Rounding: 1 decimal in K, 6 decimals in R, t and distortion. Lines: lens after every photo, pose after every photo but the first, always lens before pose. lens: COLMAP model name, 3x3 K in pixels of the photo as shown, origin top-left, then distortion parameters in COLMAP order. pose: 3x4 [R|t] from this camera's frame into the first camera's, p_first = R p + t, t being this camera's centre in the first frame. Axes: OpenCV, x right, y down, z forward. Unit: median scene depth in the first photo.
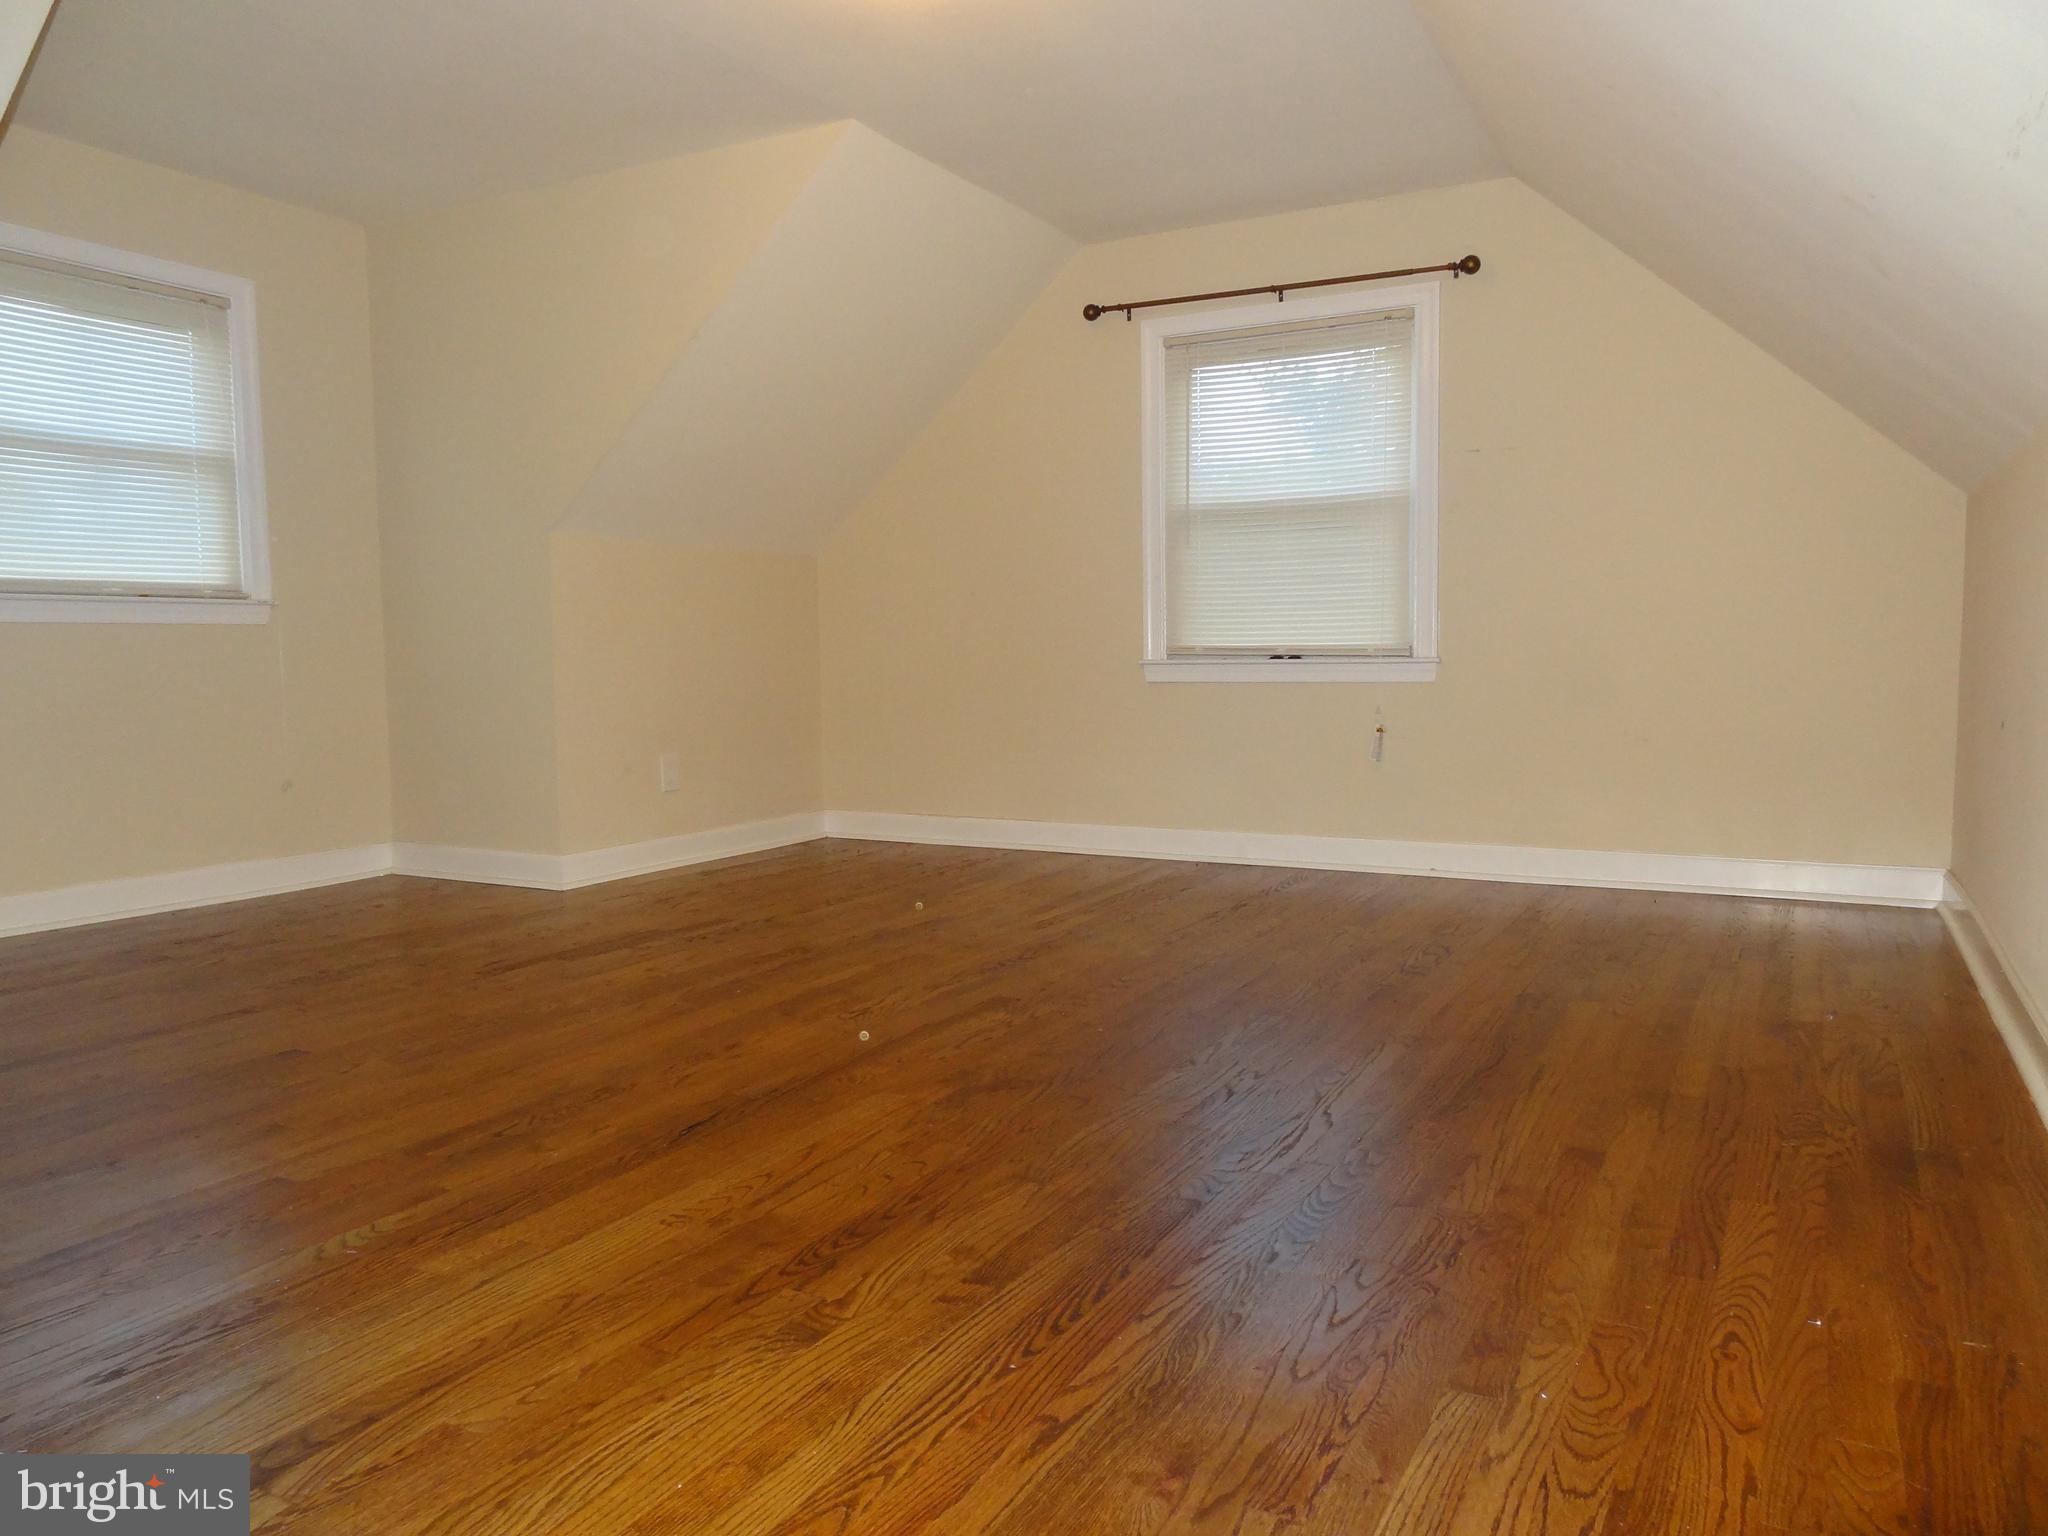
lens RADIAL K [[1429.1, 0, 1029.6], [0, 1429.1, 772.5], [0, 0, 1]] dist [0.002962, 0.007059]
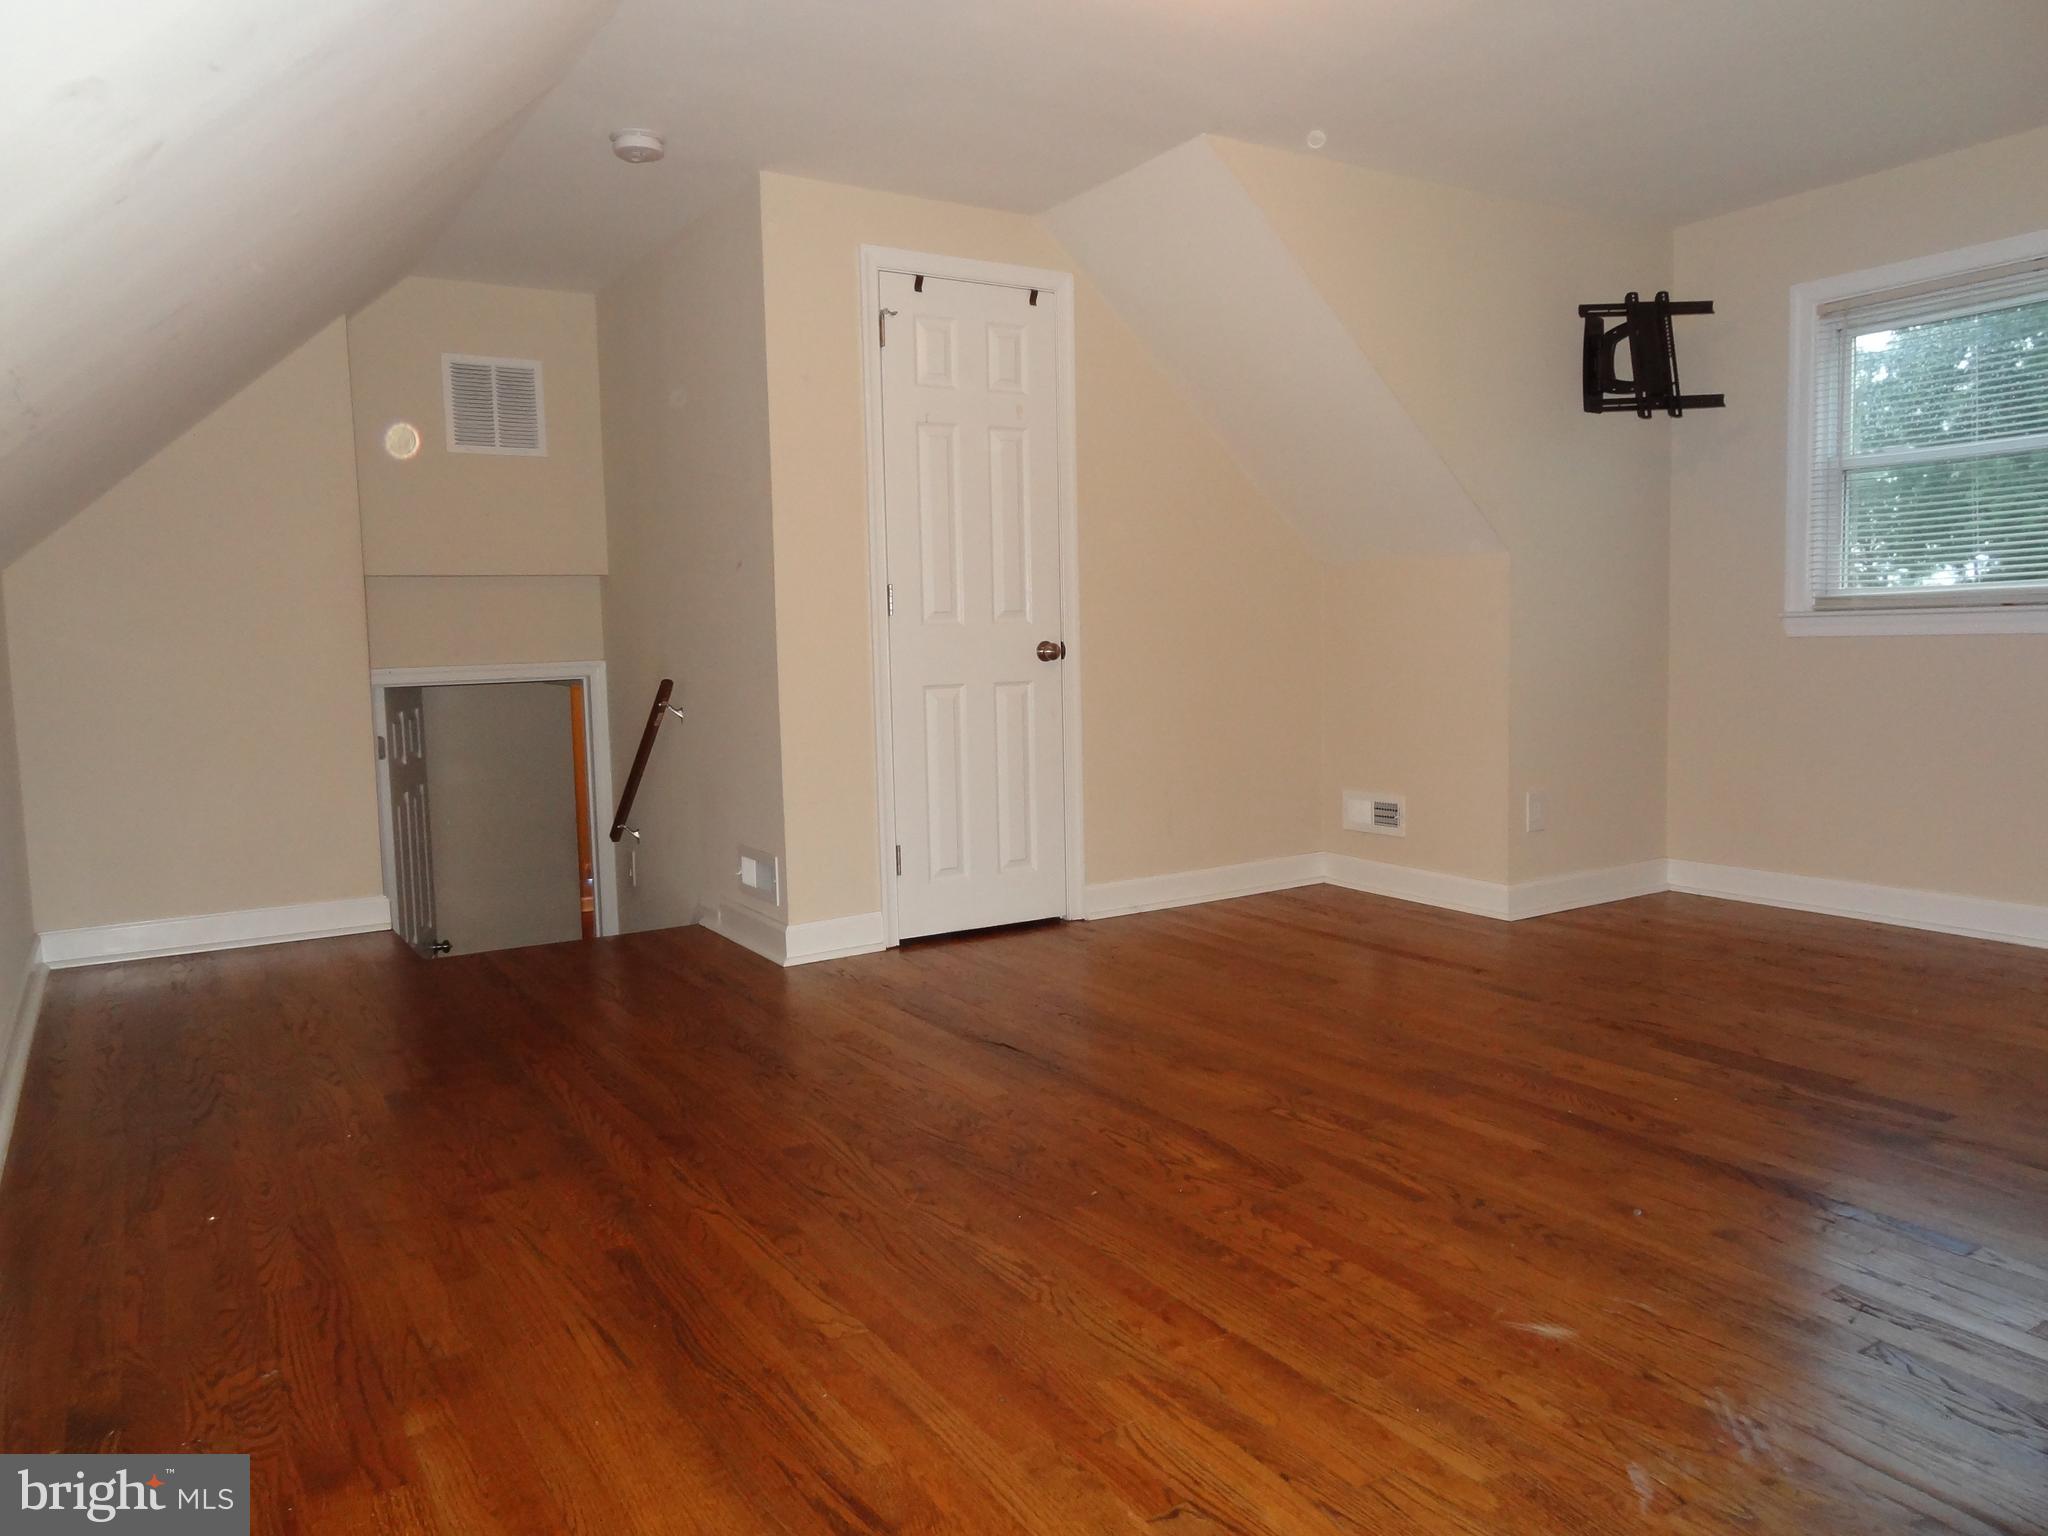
lens RADIAL K [[1429.1, 0, 1029.6], [0, 1429.1, 772.5], [0, 0, 1]] dist [0.002962, 0.007059]
pose [[-0.488666, 0.106280, -0.865974, 0.915150], [-0.043108, 0.988399, 0.145630, -0.219489], [0.871405, 0.108495, -0.478416, 1.597011]]
